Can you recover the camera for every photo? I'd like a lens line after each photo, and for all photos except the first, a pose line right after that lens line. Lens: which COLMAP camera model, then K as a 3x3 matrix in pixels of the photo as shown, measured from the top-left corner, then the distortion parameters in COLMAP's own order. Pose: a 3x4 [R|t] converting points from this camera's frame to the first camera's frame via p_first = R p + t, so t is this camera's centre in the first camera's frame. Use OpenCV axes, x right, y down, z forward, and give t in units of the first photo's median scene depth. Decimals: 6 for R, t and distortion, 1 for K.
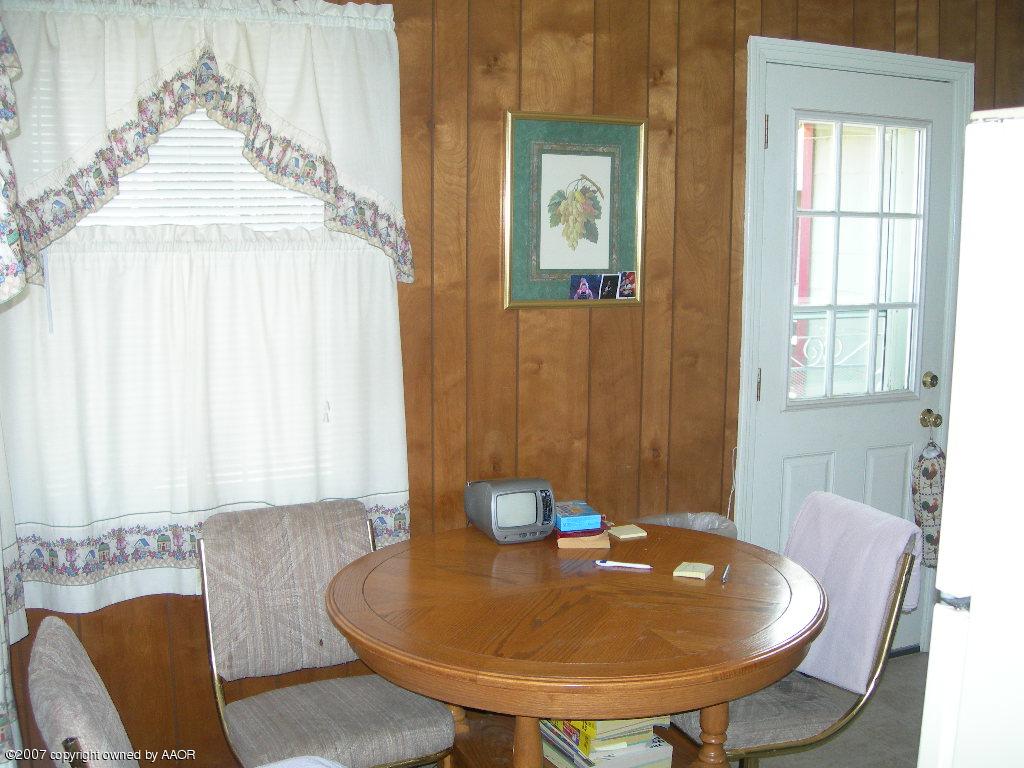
lens RADIAL K [[1195.0, 0, 512.0], [0, 1195.0, 384.0], [0, 0, 1]] dist [-0.169201, 0.007098]
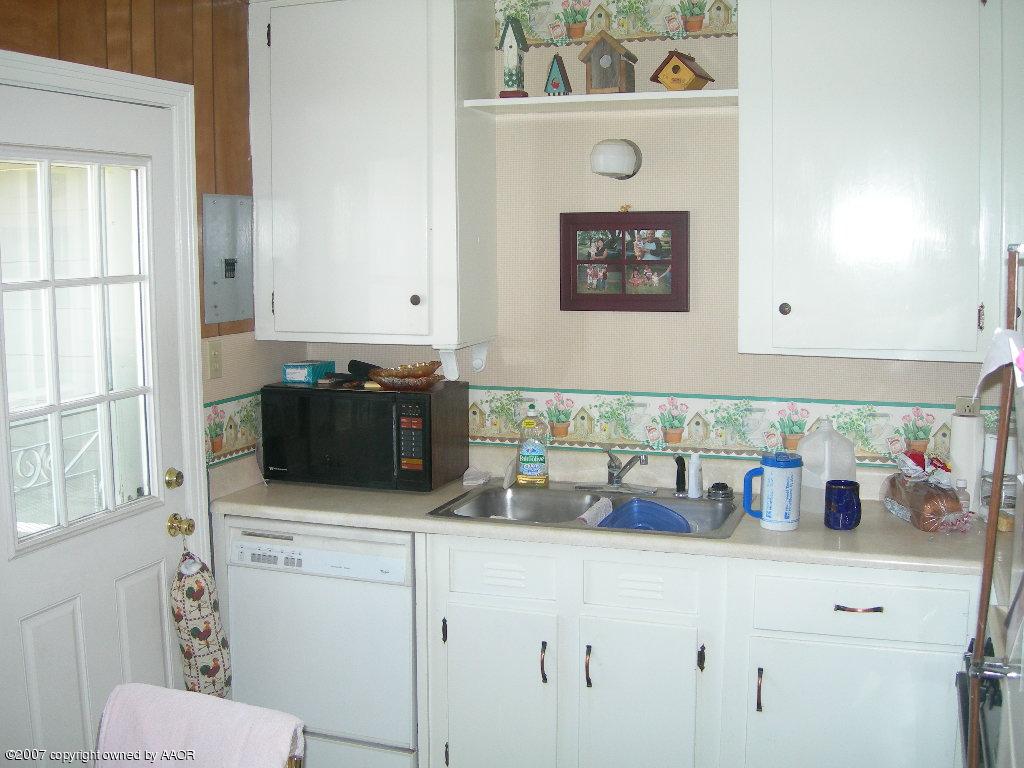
lens RADIAL K [[1195.0, 0, 512.0], [0, 1195.0, 384.0], [0, 0, 1]] dist [-0.169201, 0.007098]
pose [[0.723465, -0.113819, 0.680914, -0.020937], [0.151045, 0.988515, 0.004753, -0.038429], [-0.673635, 0.099410, 0.732348, 0.252388]]
